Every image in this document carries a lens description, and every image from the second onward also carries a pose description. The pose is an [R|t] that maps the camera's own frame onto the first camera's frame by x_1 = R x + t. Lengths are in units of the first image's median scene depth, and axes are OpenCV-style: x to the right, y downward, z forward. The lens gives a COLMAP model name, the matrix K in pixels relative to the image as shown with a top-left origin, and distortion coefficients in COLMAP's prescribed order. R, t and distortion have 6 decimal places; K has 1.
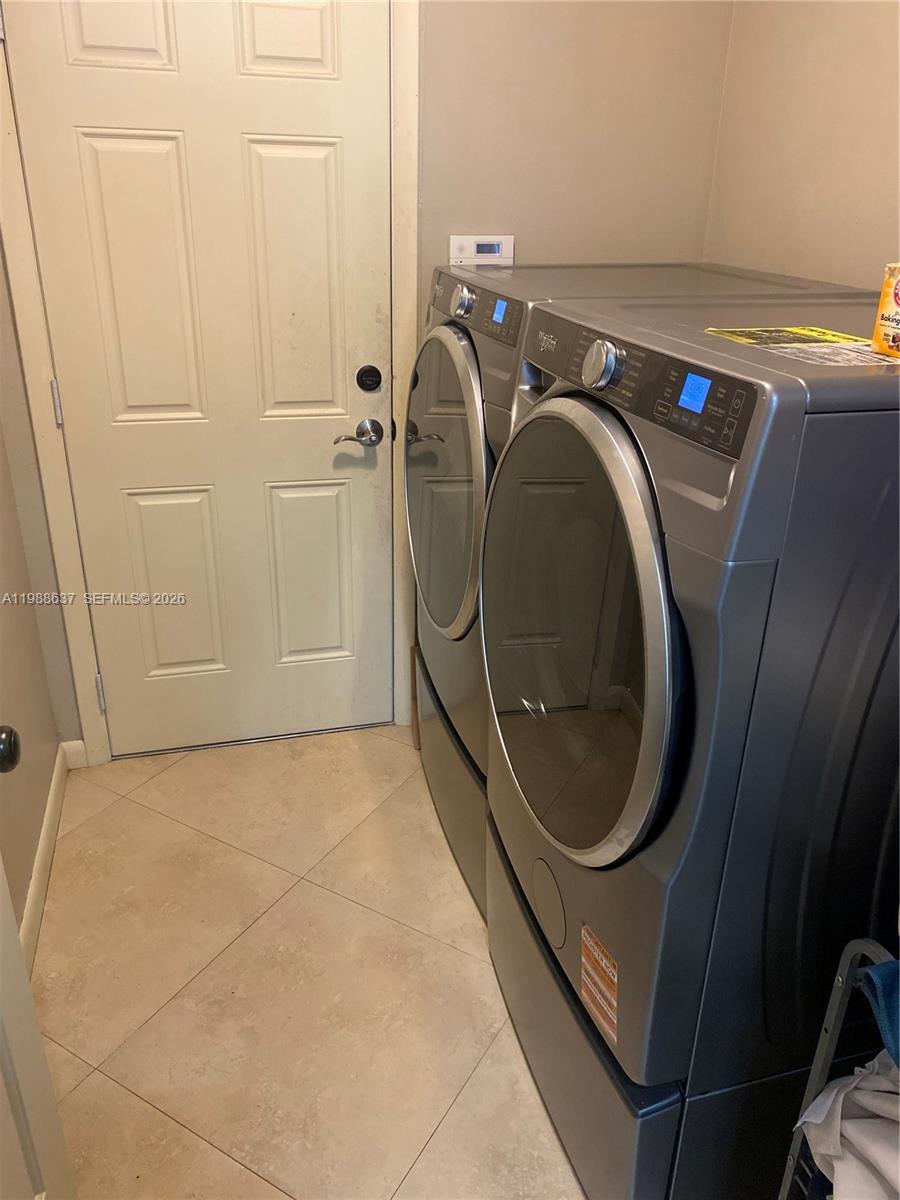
lens RADIAL K [[914.7, 0, 455.1], [0, 914.7, 596.0], [0, 0, 1]] dist [0.034192, -0.040336]
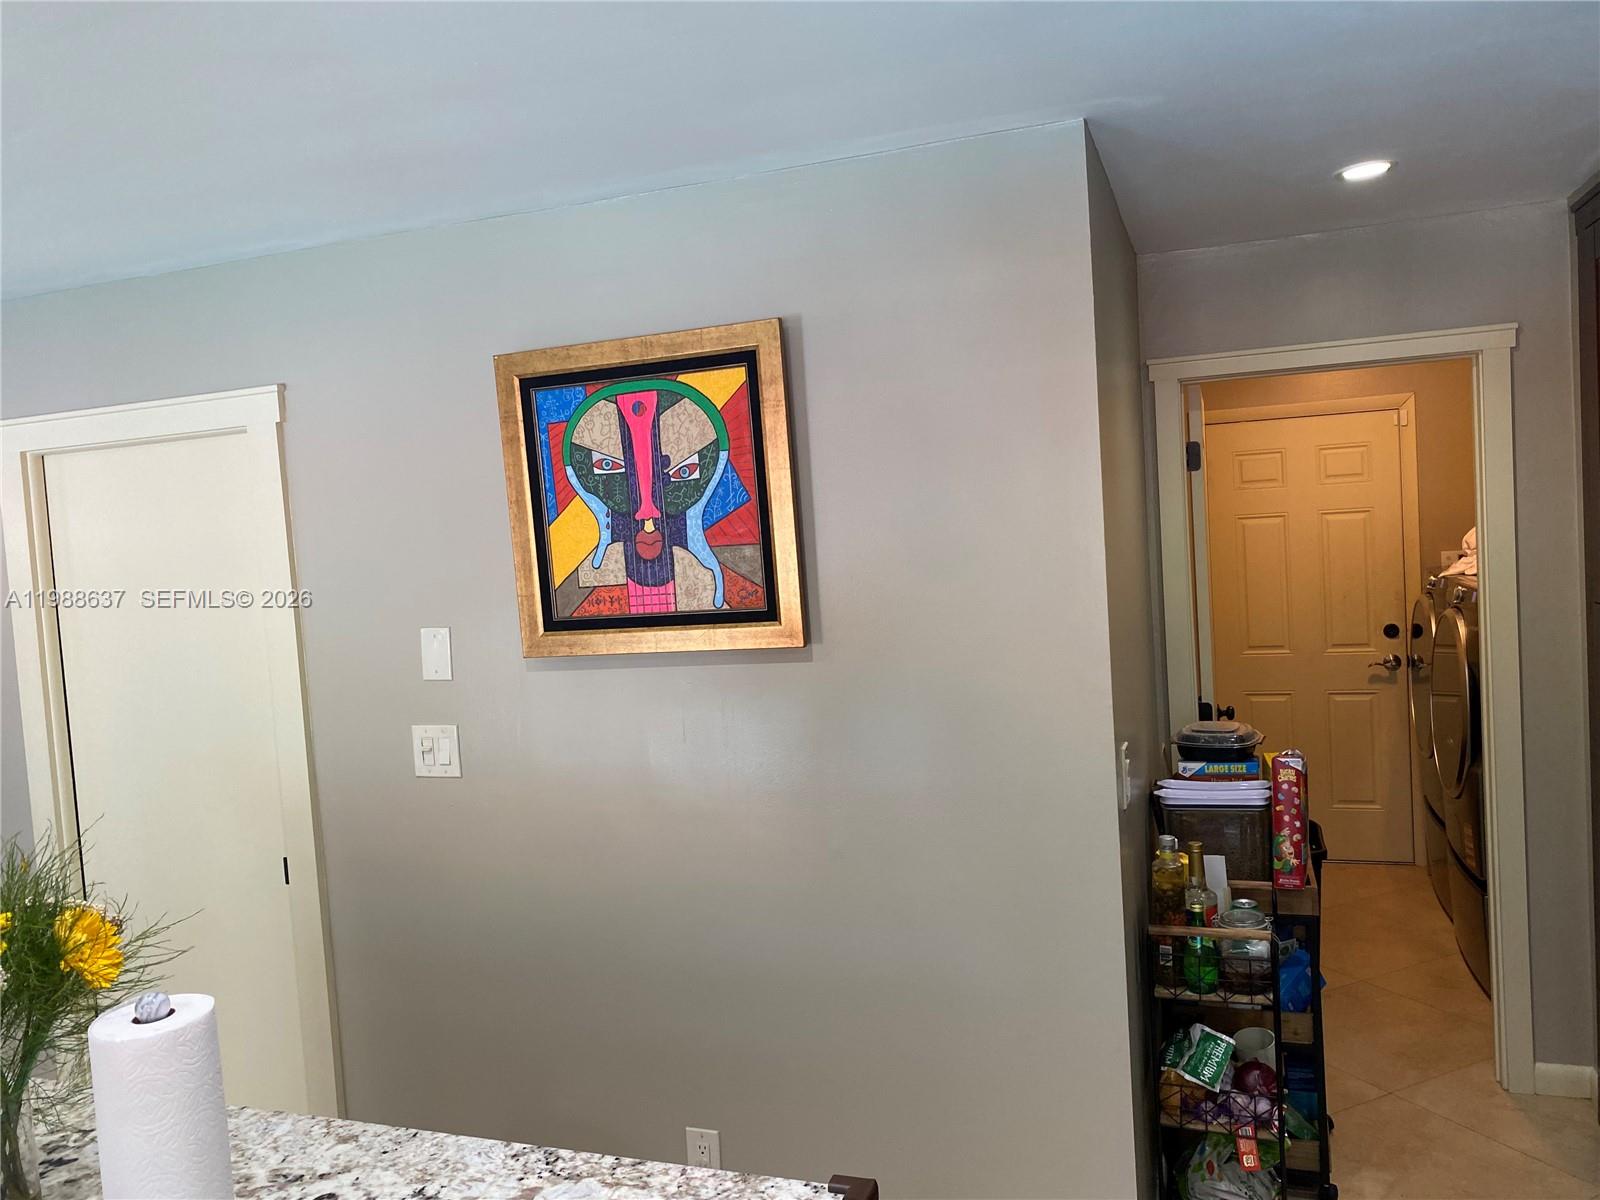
lens RADIAL K [[1219.6, 0, 812.8], [0, 1219.6, 605.8], [0, 0, 1]] dist [0.034192, -0.040336]
pose [[0.825827, -0.039513, -0.562537, 0.300892], [-0.151100, 0.945562, -0.288238, 0.536414], [0.543303, 0.323034, 0.774901, -1.366656]]
